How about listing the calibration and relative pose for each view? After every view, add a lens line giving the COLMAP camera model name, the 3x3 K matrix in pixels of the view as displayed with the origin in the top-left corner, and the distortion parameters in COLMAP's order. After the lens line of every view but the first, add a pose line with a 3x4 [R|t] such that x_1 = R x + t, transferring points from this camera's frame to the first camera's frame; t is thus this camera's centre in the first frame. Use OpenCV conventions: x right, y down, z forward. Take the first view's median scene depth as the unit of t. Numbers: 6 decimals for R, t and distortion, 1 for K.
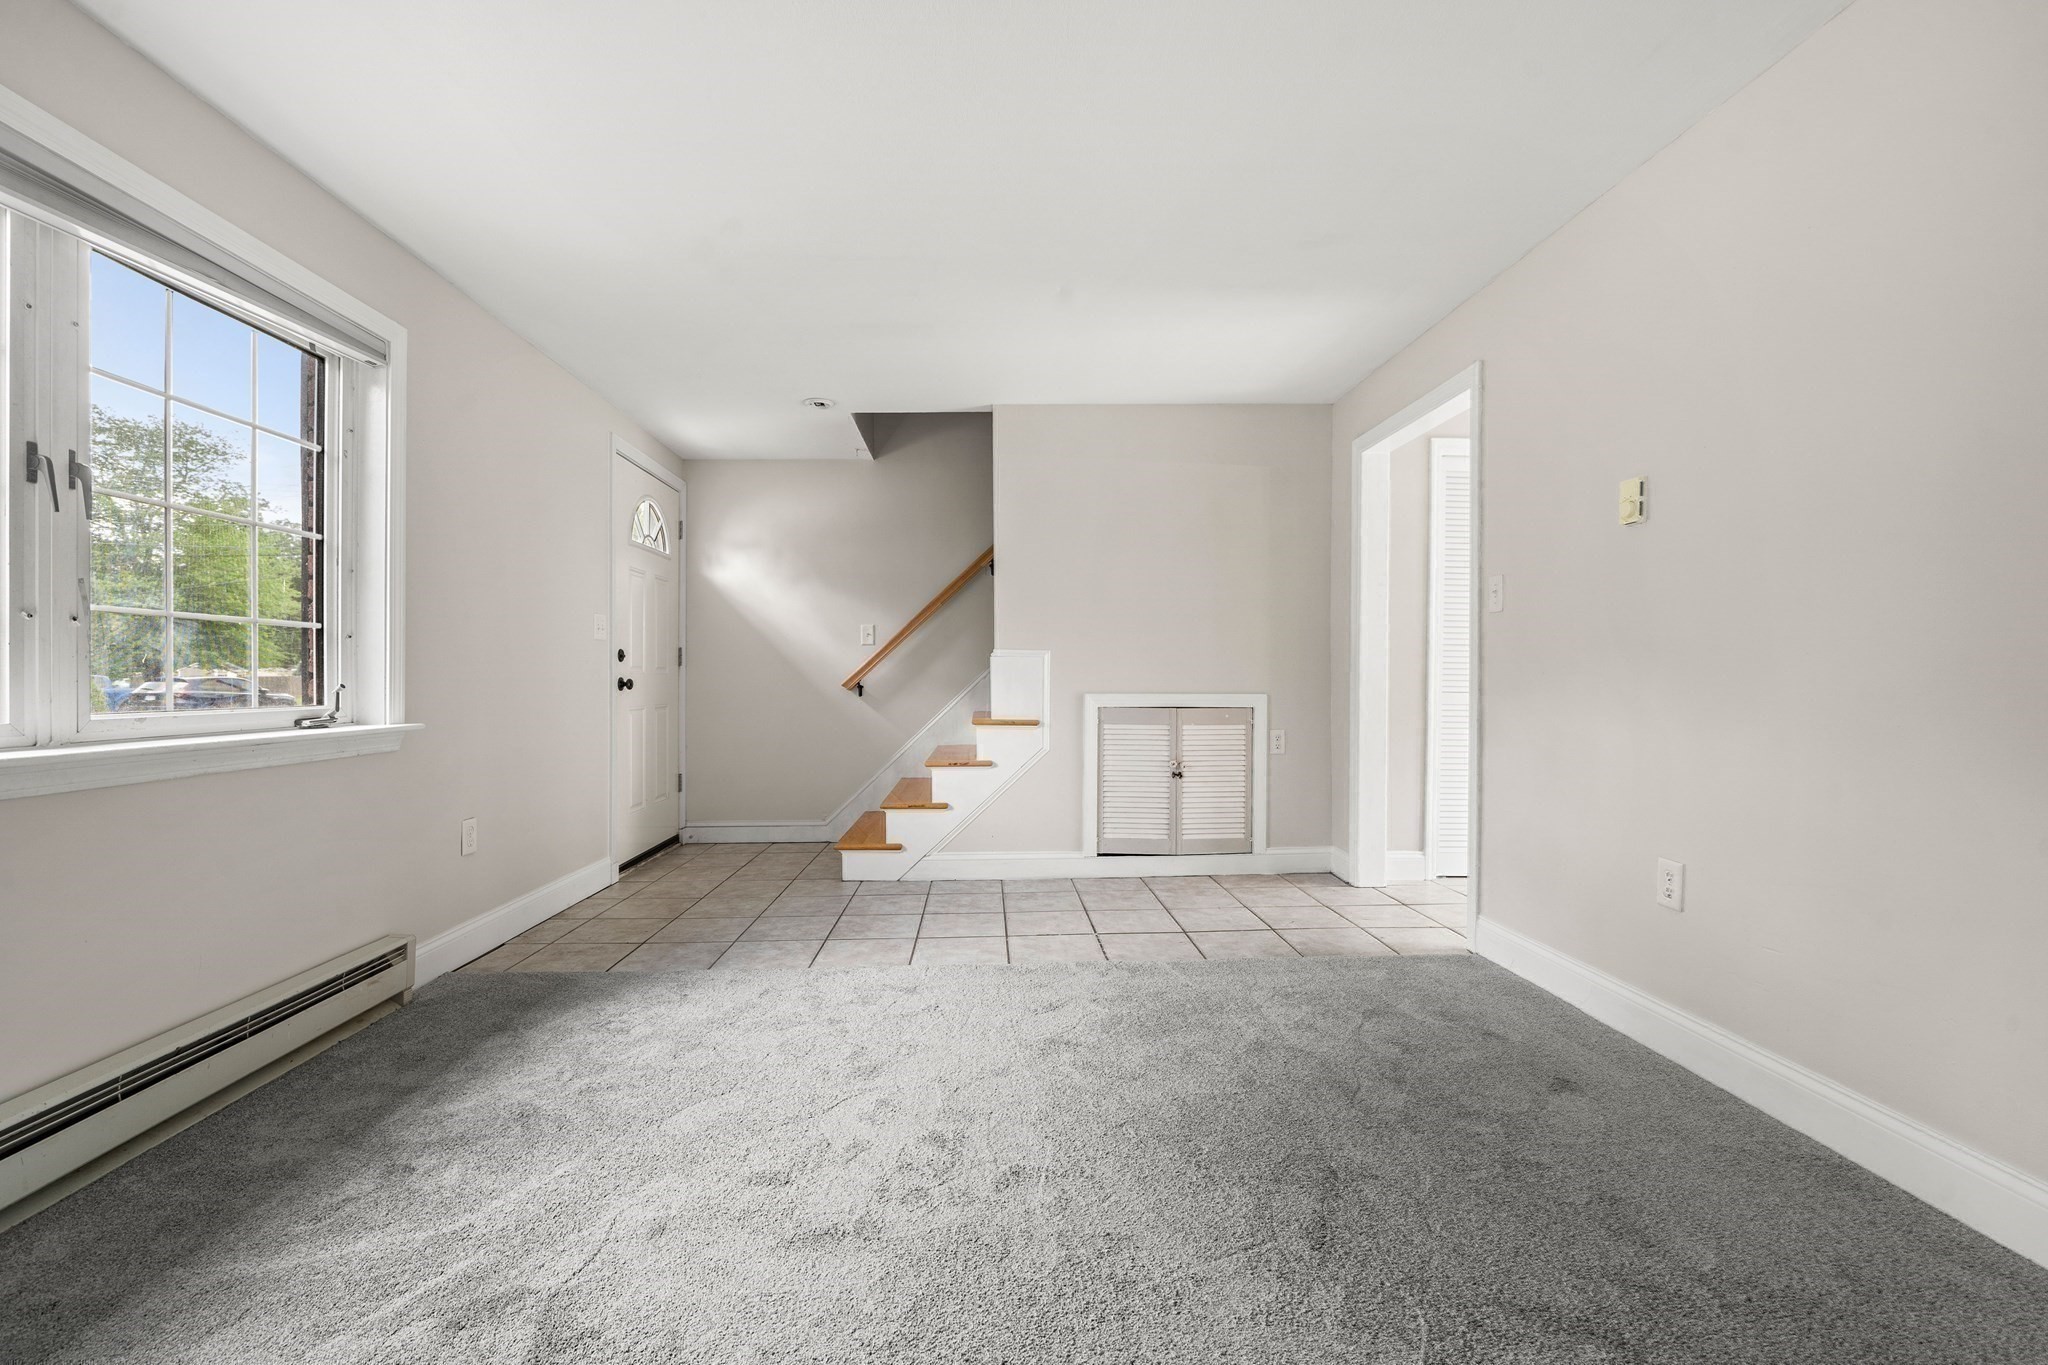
lens RADIAL K [[874.0, 0, 1013.2], [0, 874.0, 685.6], [0, 0, 1]] dist [0.000141, -0.000059]
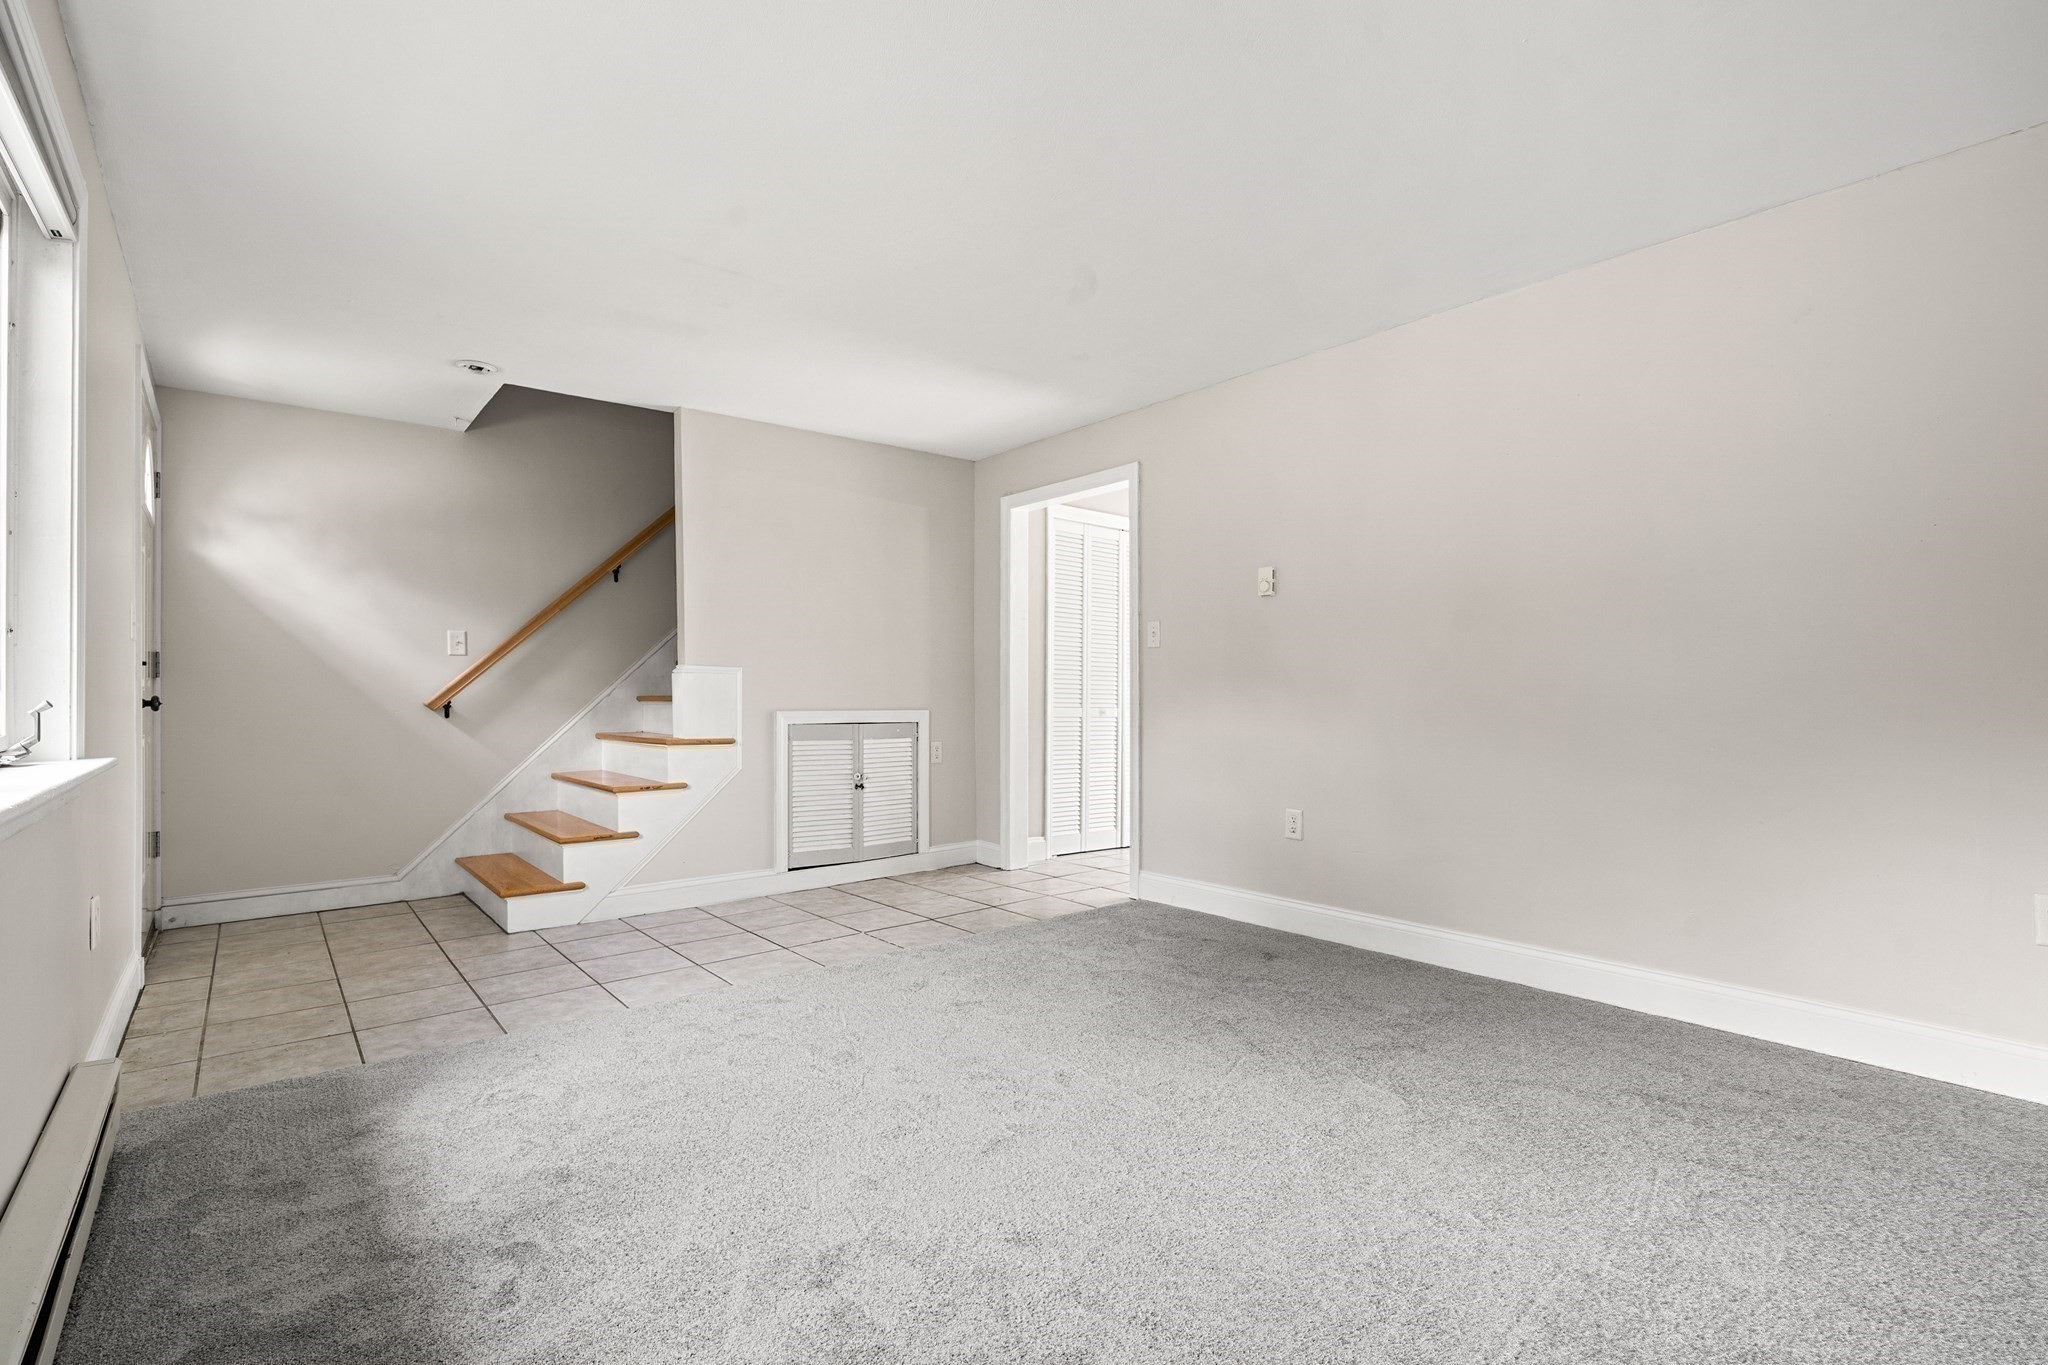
lens RADIAL K [[936.7, 0, 1018.5], [0, 936.7, 699.5], [0, 0, 1]] dist [0.002339, 0.000185]
pose [[0.793295, -0.001135, 0.608837, -0.414673], [0.005594, 0.999970, -0.005425, 0.003612], [-0.608812, 0.007710, 0.793277, -0.031442]]
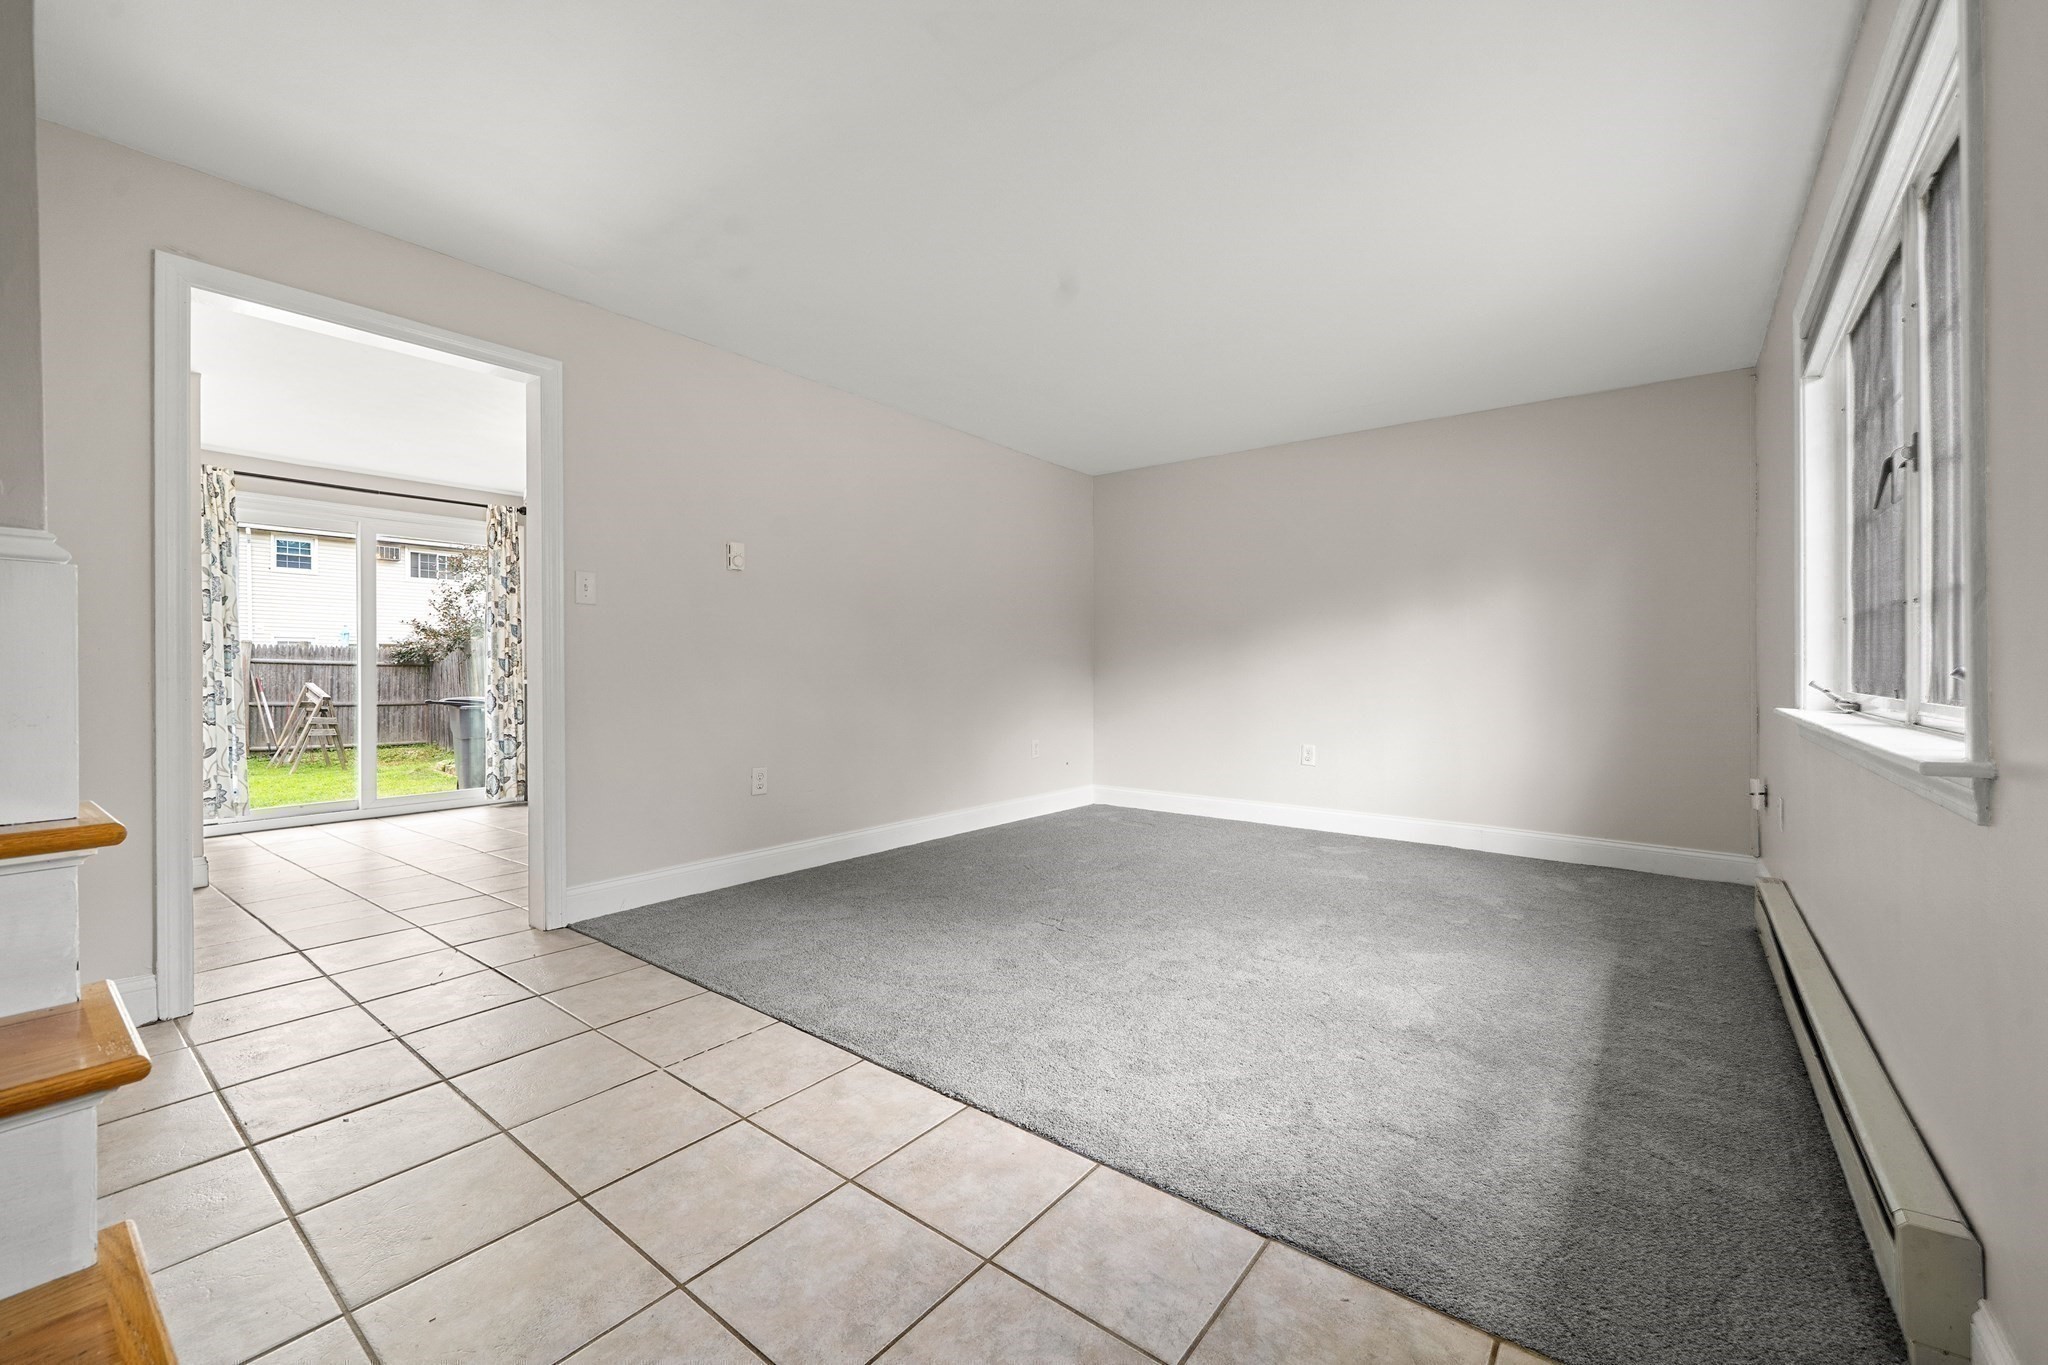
lens RADIAL K [[830.5, 0, 1019.6], [0, 830.5, 672.6], [0, 0, 1]] dist [-0.007225, -0.000090]
pose [[-0.767328, -0.000672, 0.641255, -0.440439], [0.007503, 0.999922, 0.010026, -0.003885], [-0.641211, 0.012504, -0.767262, 1.171954]]
